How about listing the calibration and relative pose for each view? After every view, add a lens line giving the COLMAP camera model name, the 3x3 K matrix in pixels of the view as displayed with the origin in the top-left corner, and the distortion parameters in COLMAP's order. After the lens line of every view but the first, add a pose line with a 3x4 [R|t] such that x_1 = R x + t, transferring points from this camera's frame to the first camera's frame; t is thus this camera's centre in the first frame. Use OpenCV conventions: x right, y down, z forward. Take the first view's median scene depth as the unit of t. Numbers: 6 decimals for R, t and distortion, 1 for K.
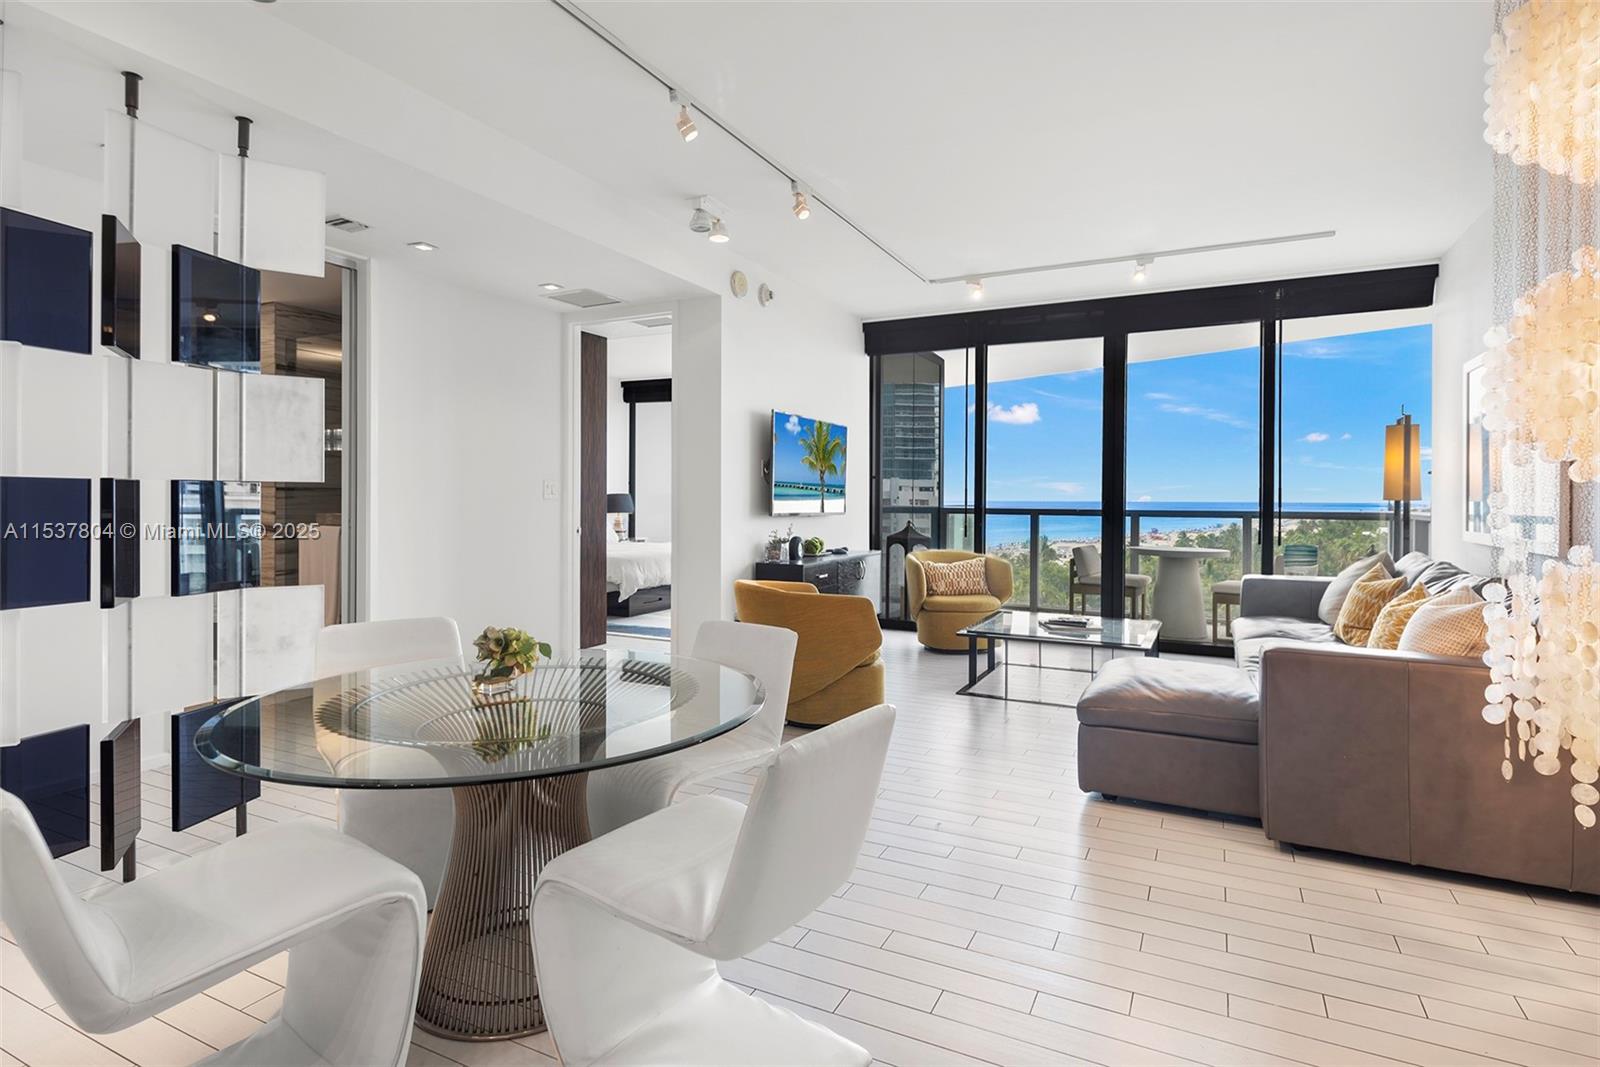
lens RADIAL K [[833.0, 0, 795.4], [0, 833.0, 506.2], [0, 0, 1]] dist [-0.000559, -0.000262]
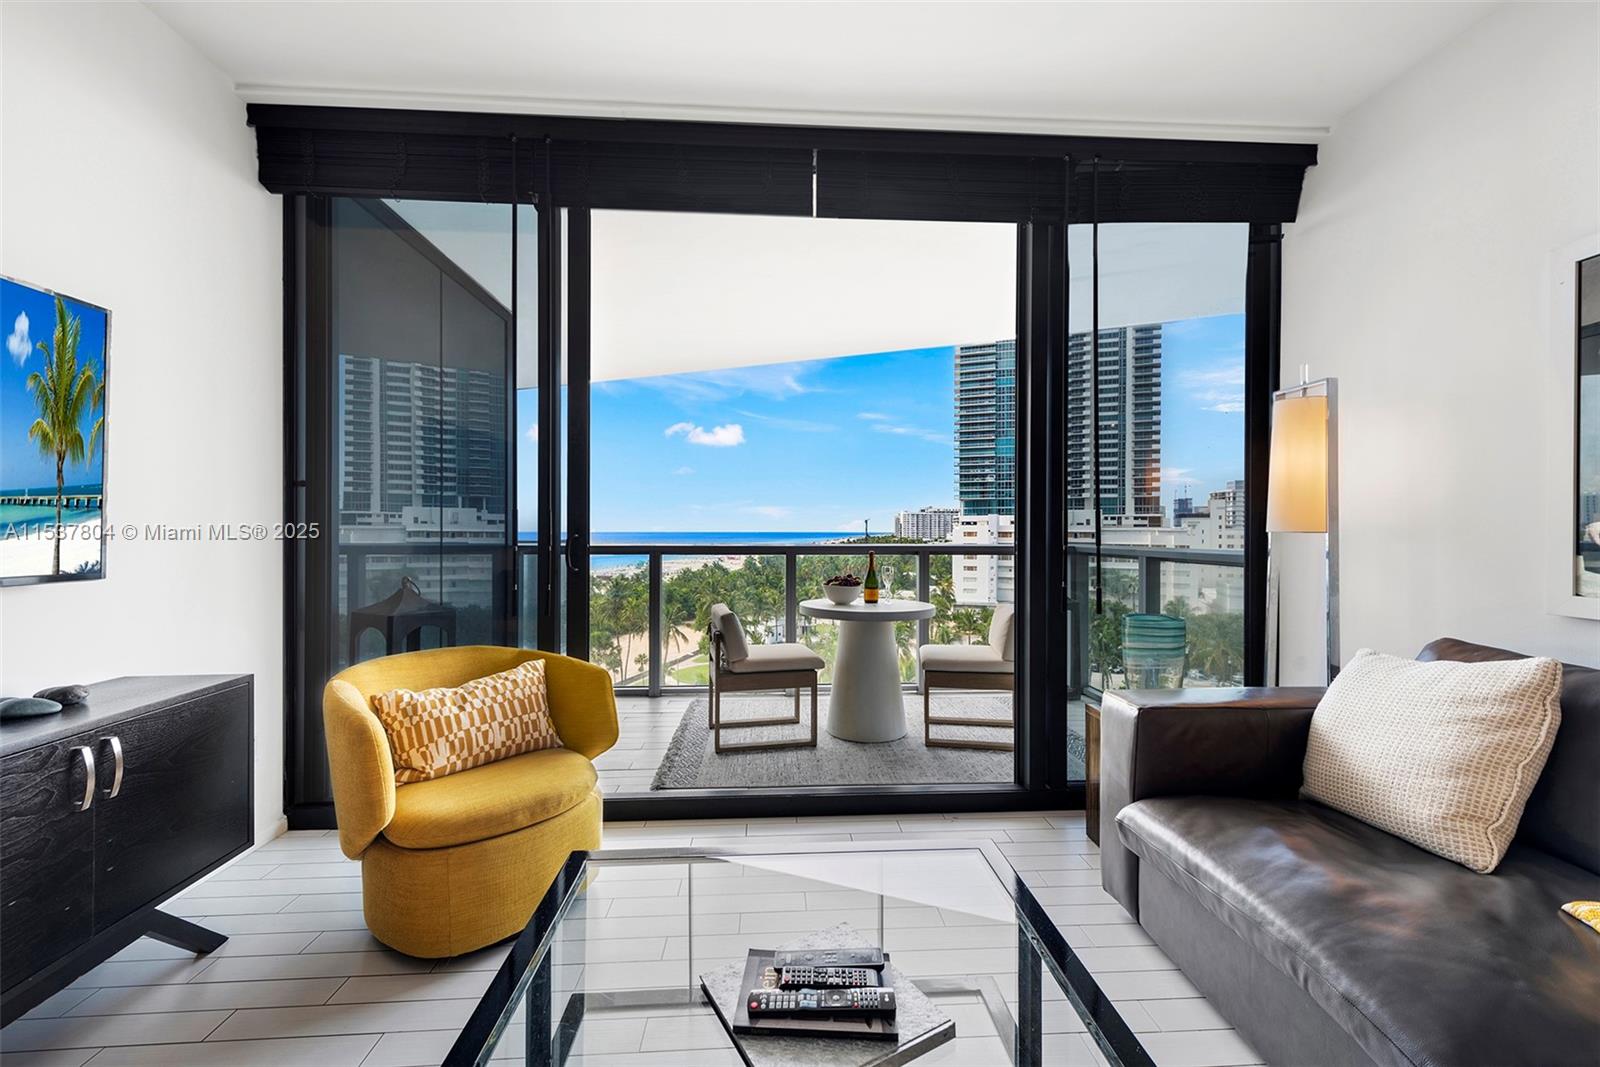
lens RADIAL K [[631.0, 0, 800.0], [0, 631.0, 533.5], [0, 0, 1]] dist [0.004689, 0.000059]
pose [[0.863368, -0.004864, 0.504551, 0.201558], [0.008281, 0.999955, -0.004531, -0.004682], [-0.504507, 0.008090, 0.863370, 0.763192]]
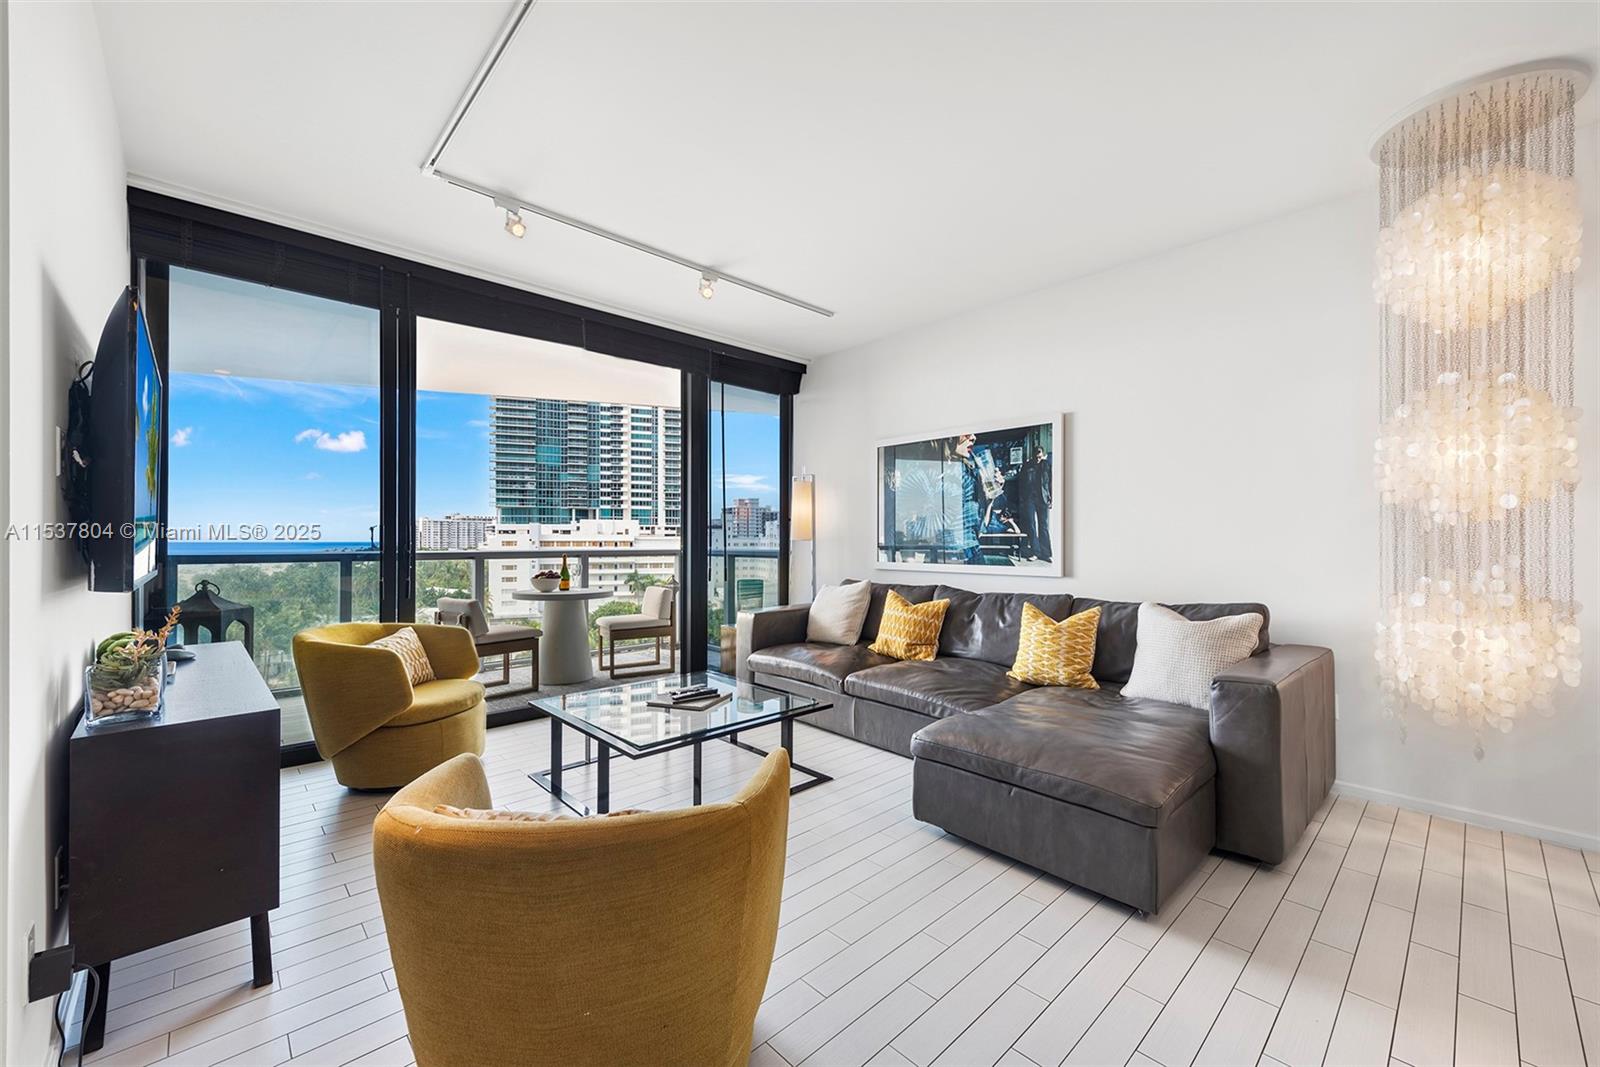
lens RADIAL K [[627.4, 0, 802.2], [0, 627.4, 541.3], [0, 0, 1]] dist [0.020307, 0.000033]
pose [[0.331659, -0.005555, 0.943383, -0.193658], [0.012921, 0.999916, 0.001346, -0.003275], [-0.943311, 0.011743, 0.331702, 0.644772]]
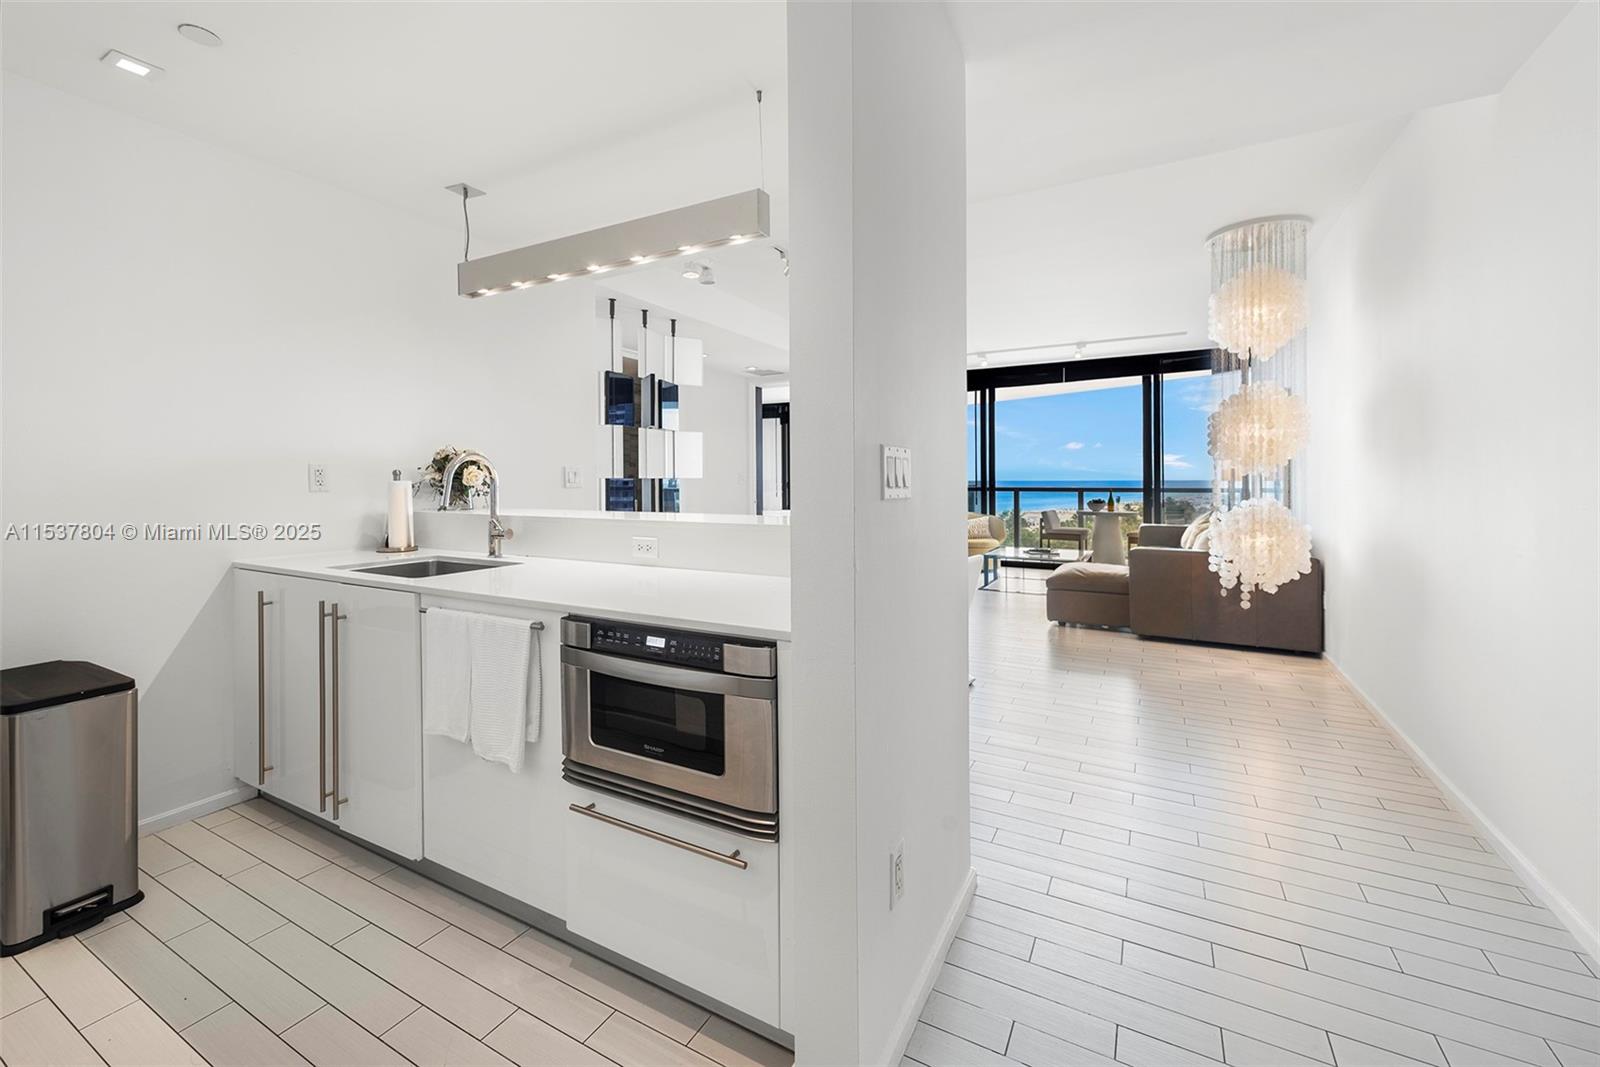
lens RADIAL K [[655.0, 0, 803.8], [0, 655.0, 477.9], [0, 0, 1]] dist [0.008411, 0.000062]
pose [[0.999671, -0.008712, -0.024123, -0.131077], [0.008426, 0.999893, -0.011929, -0.003891], [0.024224, 0.011722, 0.999638, -0.385168]]
